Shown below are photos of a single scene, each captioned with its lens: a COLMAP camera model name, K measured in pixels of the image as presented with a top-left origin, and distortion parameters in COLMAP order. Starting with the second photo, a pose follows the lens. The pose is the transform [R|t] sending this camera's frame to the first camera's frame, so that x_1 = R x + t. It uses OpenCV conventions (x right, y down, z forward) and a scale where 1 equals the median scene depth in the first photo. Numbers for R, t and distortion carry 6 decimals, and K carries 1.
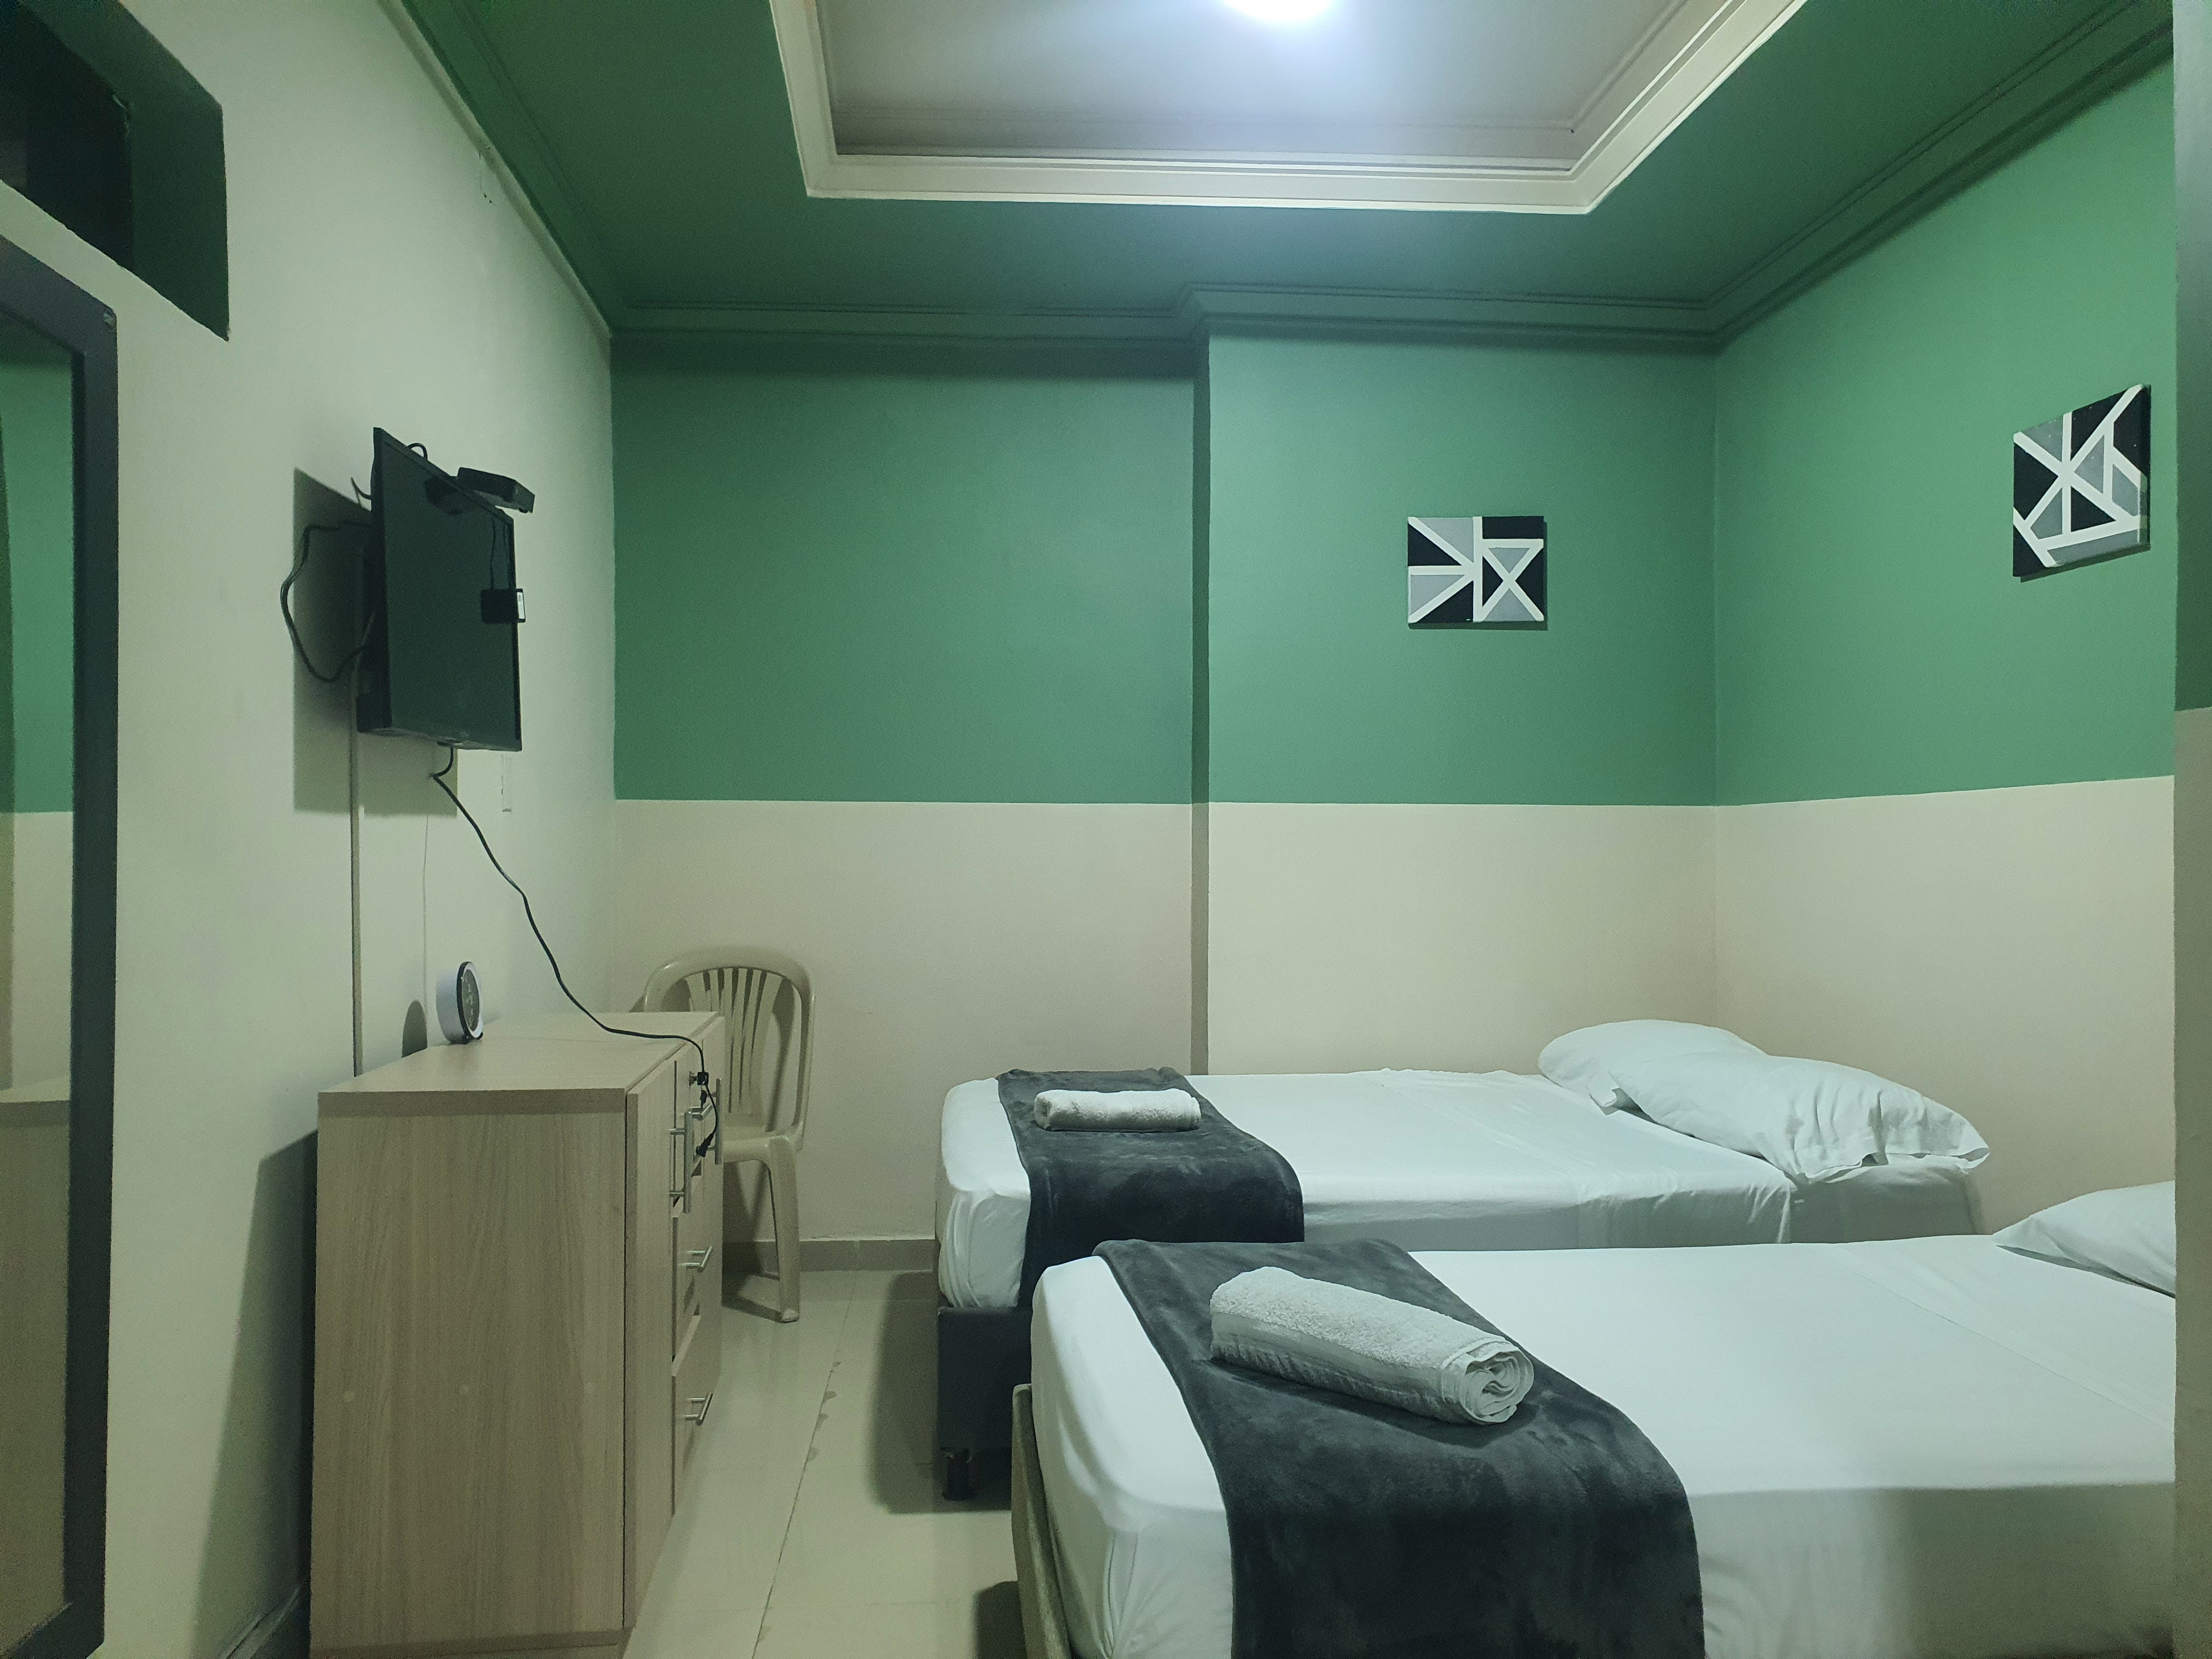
lens RADIAL K [[1734.3, 0, 1098.5], [0, 1734.3, 822.4], [0, 0, 1]] dist [-0.008895, 0.056983]
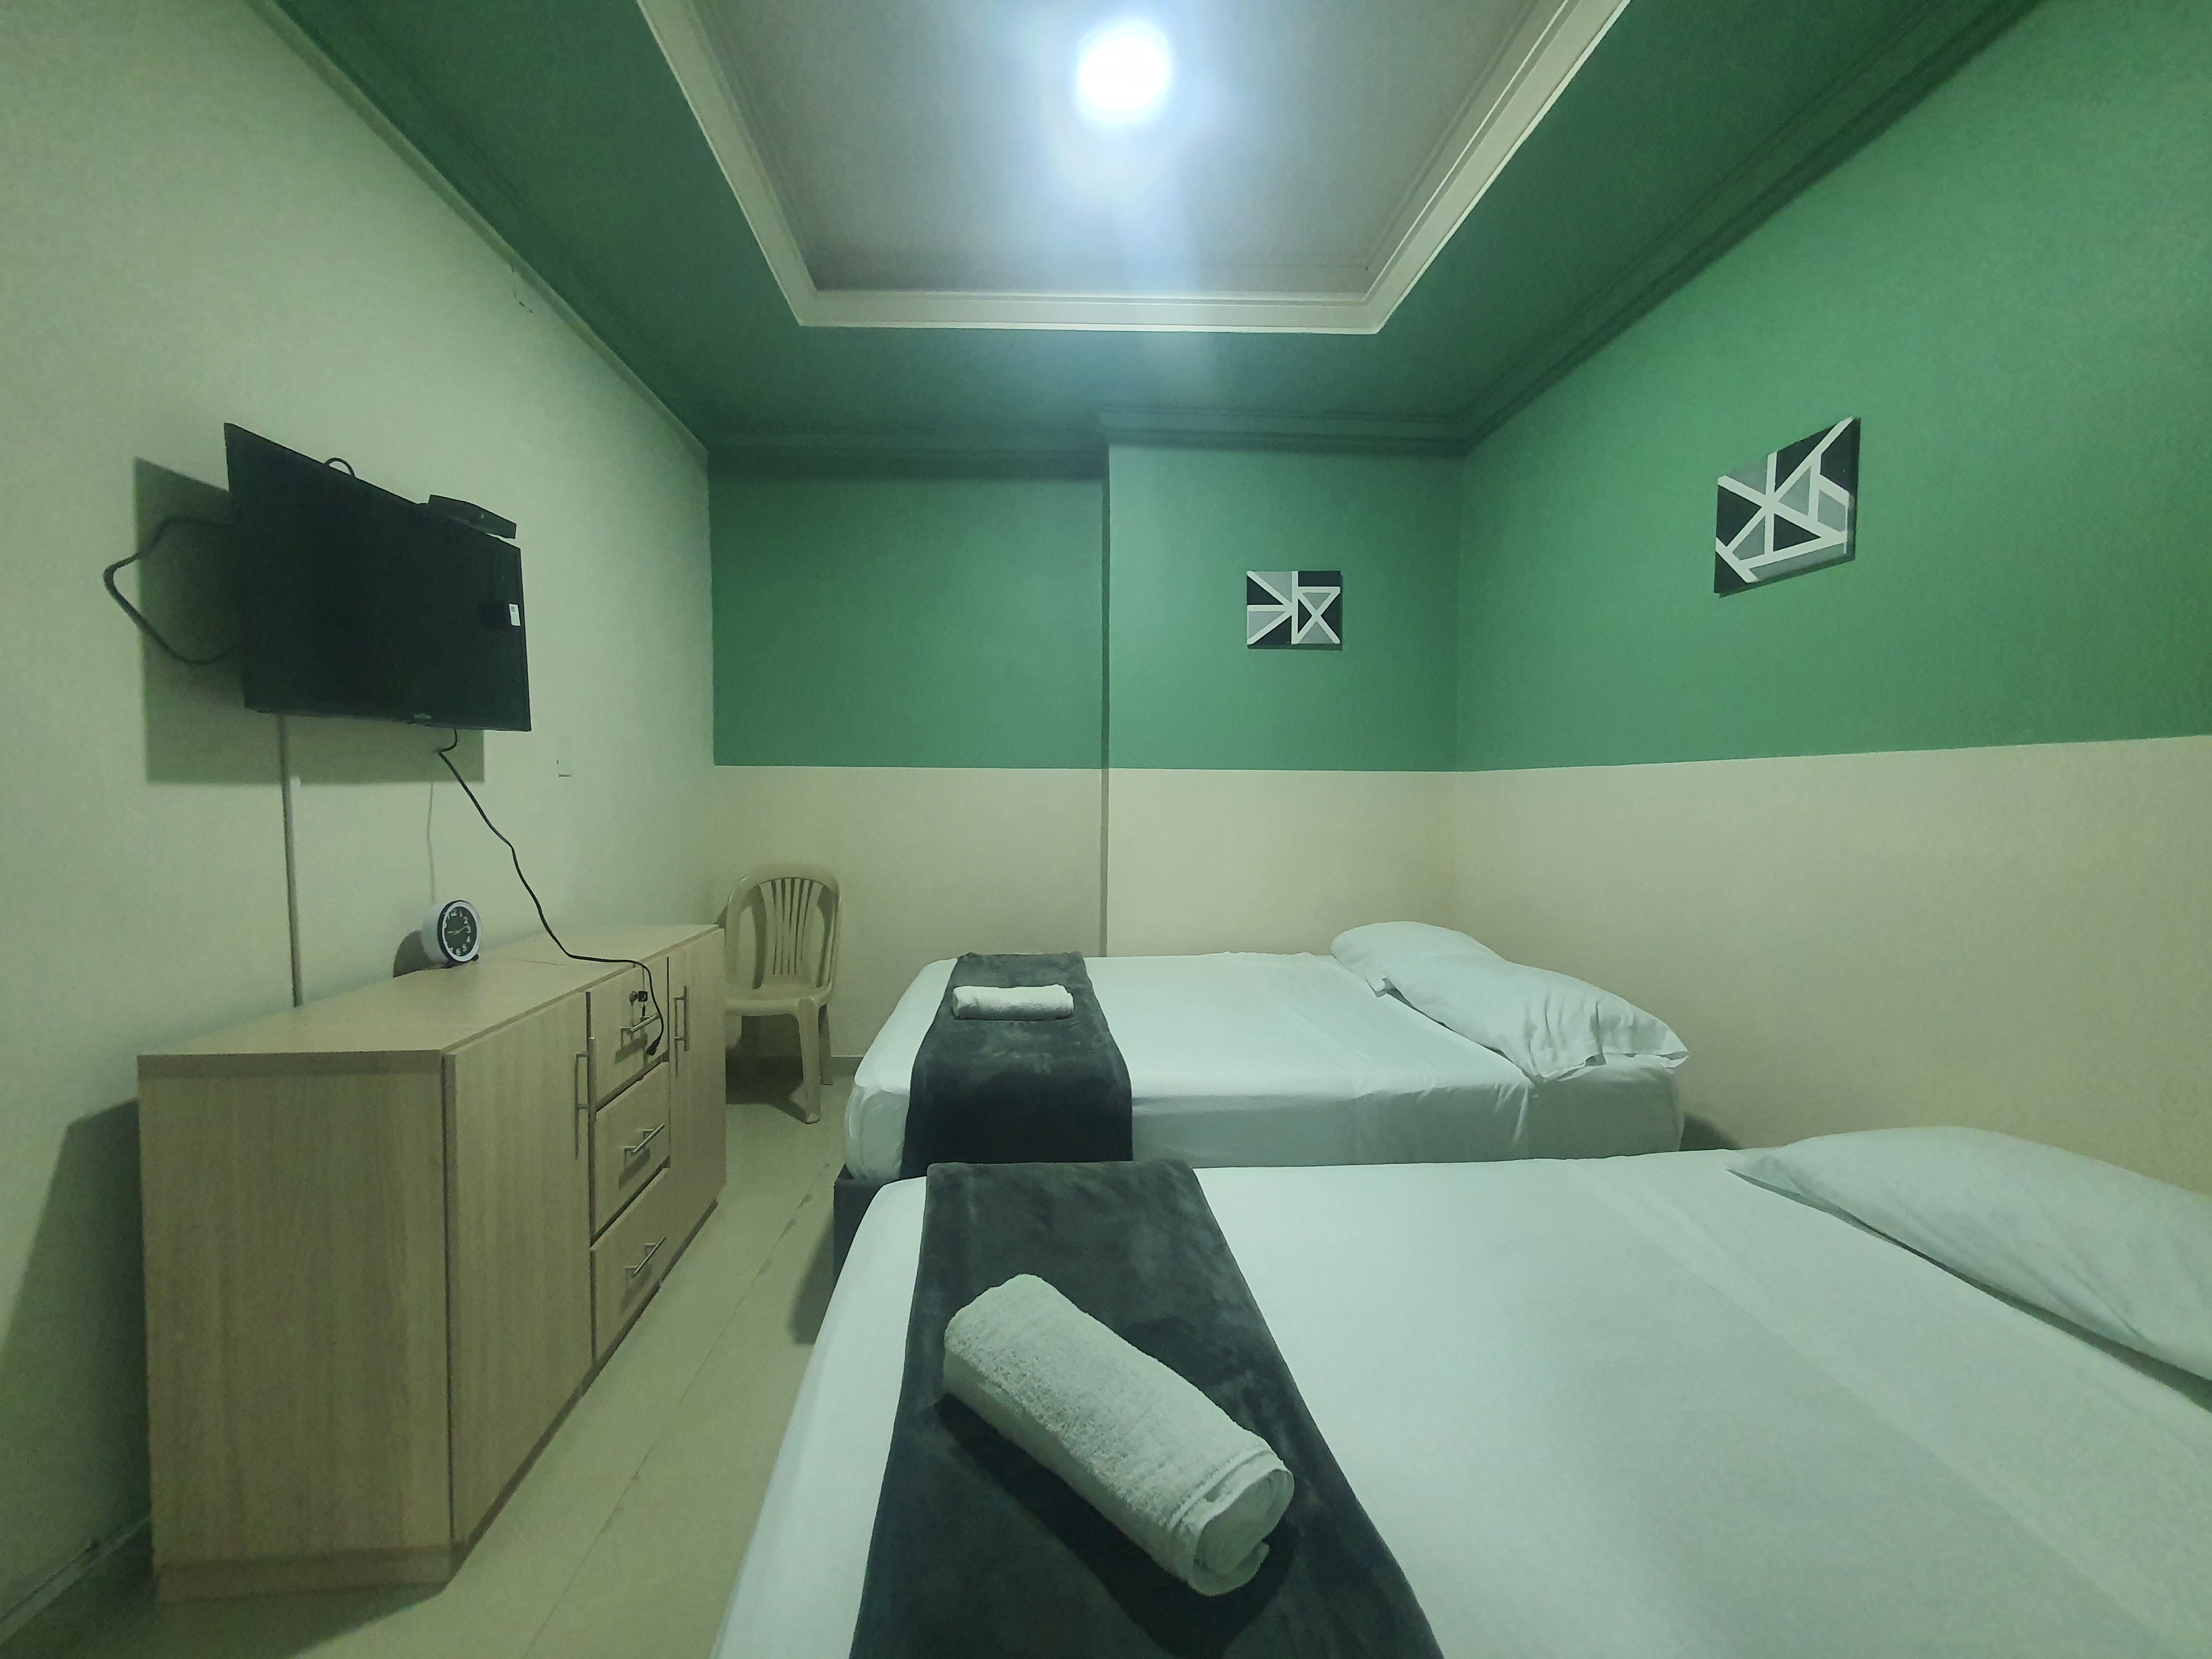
lens RADIAL K [[875.4, 0, 1083.6], [0, 875.4, 819.6], [0, 0, 1]] dist [-0.001432, -0.000386]
pose [[0.999311, 0.003864, -0.036924, 0.100668], [-0.001903, 0.998594, 0.052984, -0.011160], [0.037077, -0.052878, 0.997912, 0.365030]]
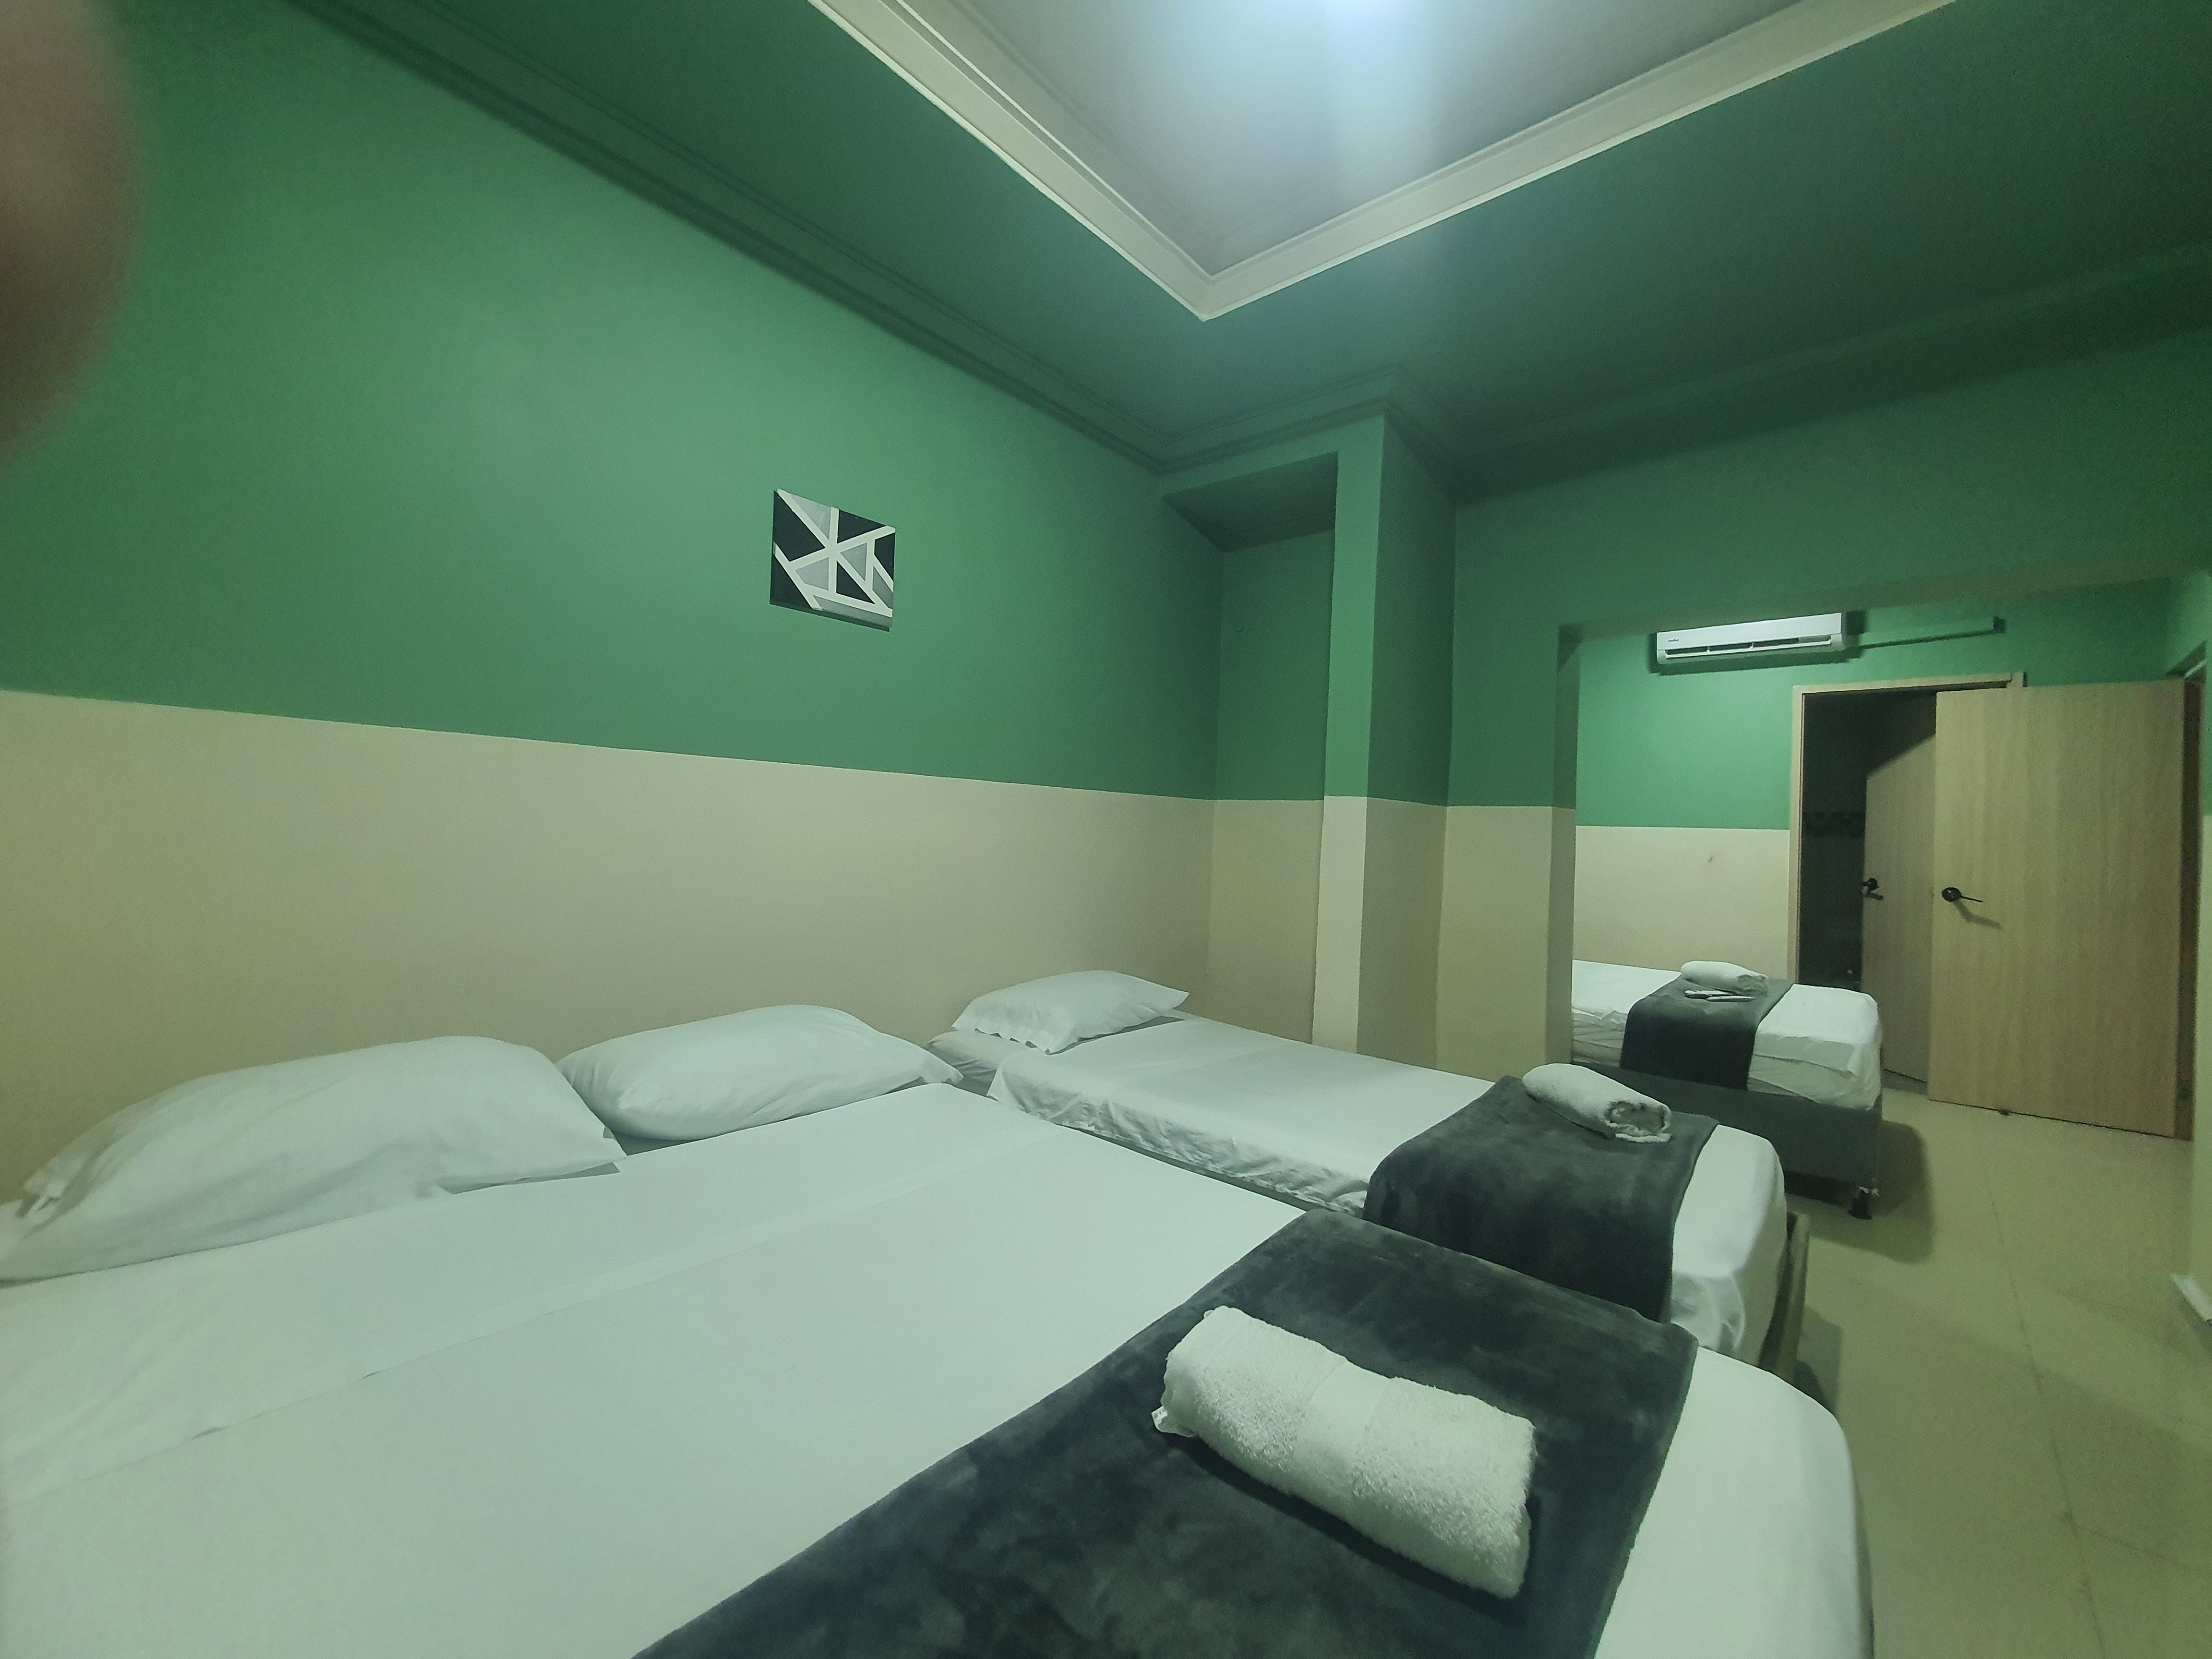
lens RADIAL K [[873.2, 0, 1076.2], [0, 873.2, 815.3], [0, 0, 1]] dist [-0.002438, -0.000257]
pose [[-0.667842, -0.019651, 0.744044, -0.116966], [-0.056368, 0.998116, -0.024233, 0.023731], [-0.742165, -0.058124, -0.667692, 1.336727]]
